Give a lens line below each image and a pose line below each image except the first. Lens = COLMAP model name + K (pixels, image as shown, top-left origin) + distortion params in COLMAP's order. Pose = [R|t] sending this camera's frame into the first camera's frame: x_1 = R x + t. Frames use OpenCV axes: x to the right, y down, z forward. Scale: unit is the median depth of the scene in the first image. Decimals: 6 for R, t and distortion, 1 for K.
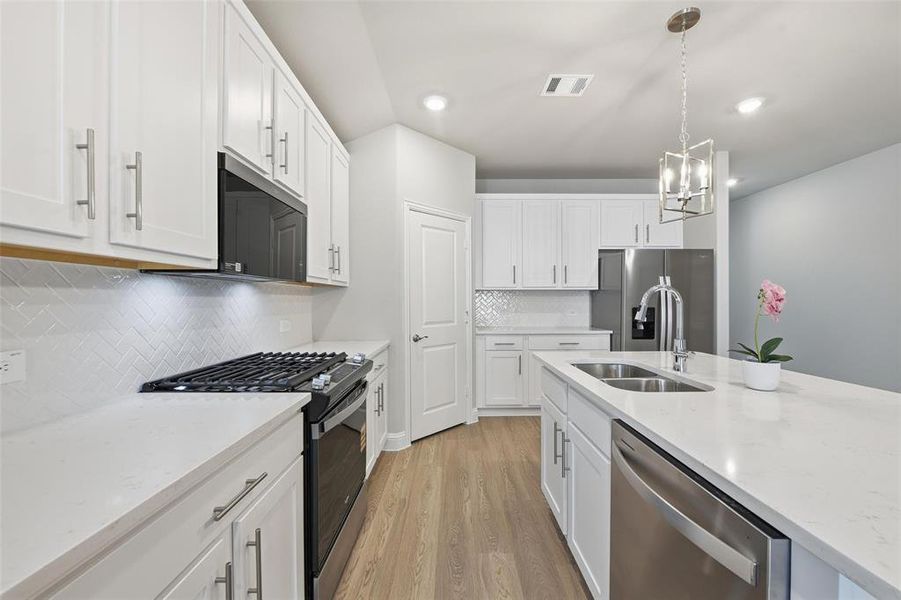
lens RADIAL K [[362.2, 0, 456.3], [0, 362.2, 300.3], [0, 0, 1]] dist [-0.007711, -0.000508]
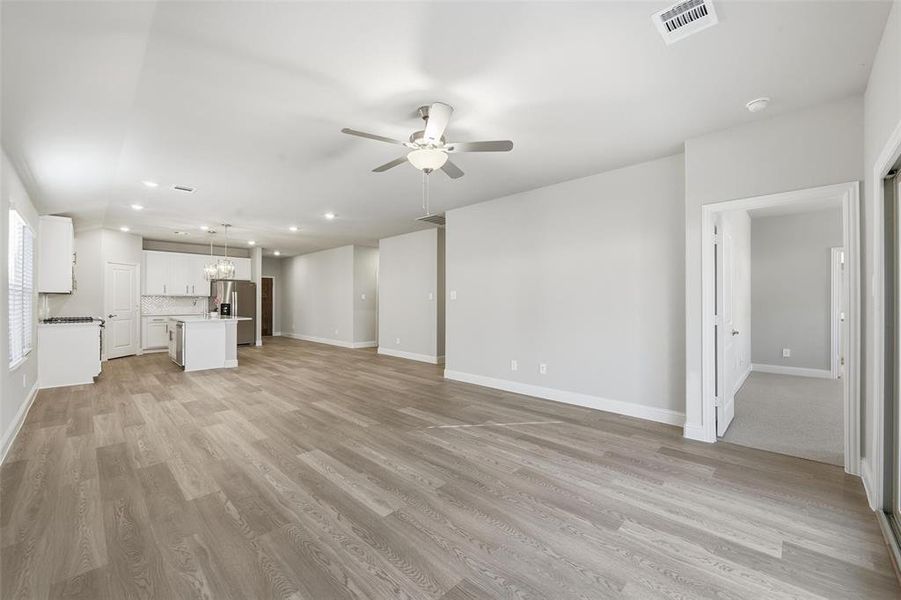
lens RADIAL K [[362.2, 0, 456.3], [0, 362.2, 300.3], [0, 0, 1]] dist [-0.007711, -0.000508]
pose [[0.705055, 0.005992, 0.709127, -0.158295], [-0.003440, 0.999981, -0.005030, 0.003496], [-0.709144, 0.001107, 0.705063, -1.998630]]
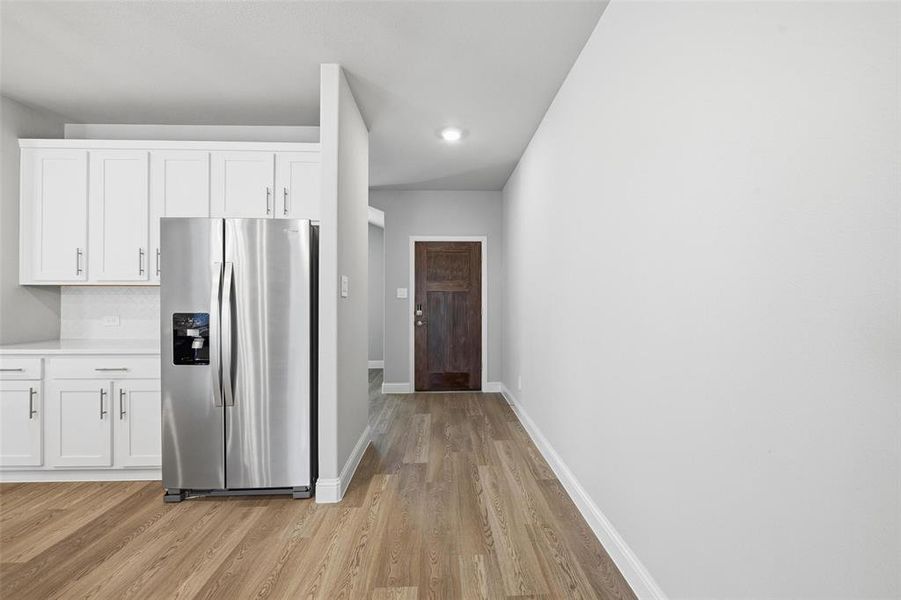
lens RADIAL K [[362.2, 0, 456.3], [0, 362.2, 300.3], [0, 0, 1]] dist [-0.007711, -0.000508]
pose [[0.999368, 0.002683, 0.035444, 0.915860], [-0.002652, 0.999996, -0.000907, -0.001820], [-0.035446, 0.000812, 0.999371, 0.360240]]
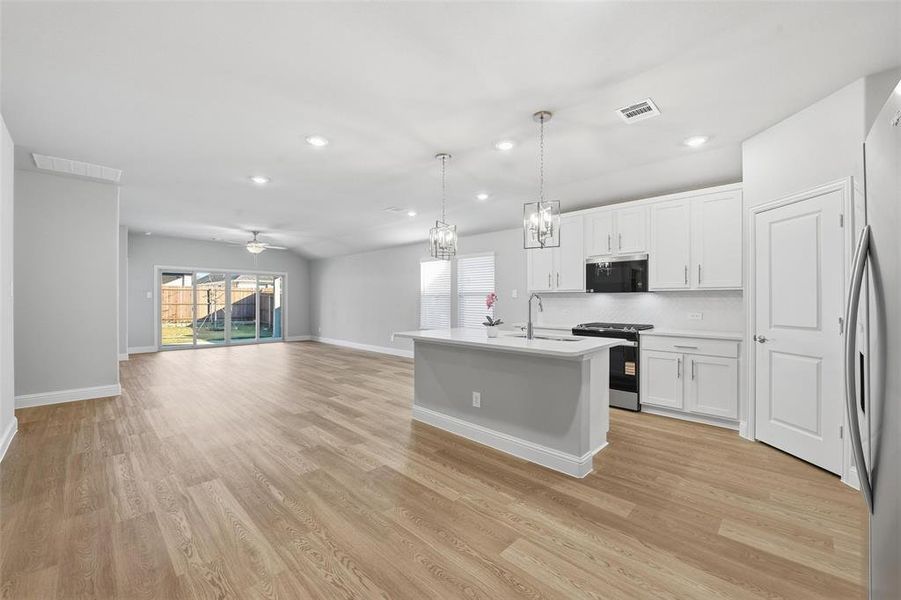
lens RADIAL K [[362.2, 0, 456.3], [0, 362.2, 300.3], [0, 0, 1]] dist [-0.007711, -0.000508]
pose [[-0.701841, 0.000098, -0.712333, 1.015499], [-0.000808, 0.999999, 0.000934, -0.001926], [0.712333, 0.001231, -0.701841, 0.939426]]
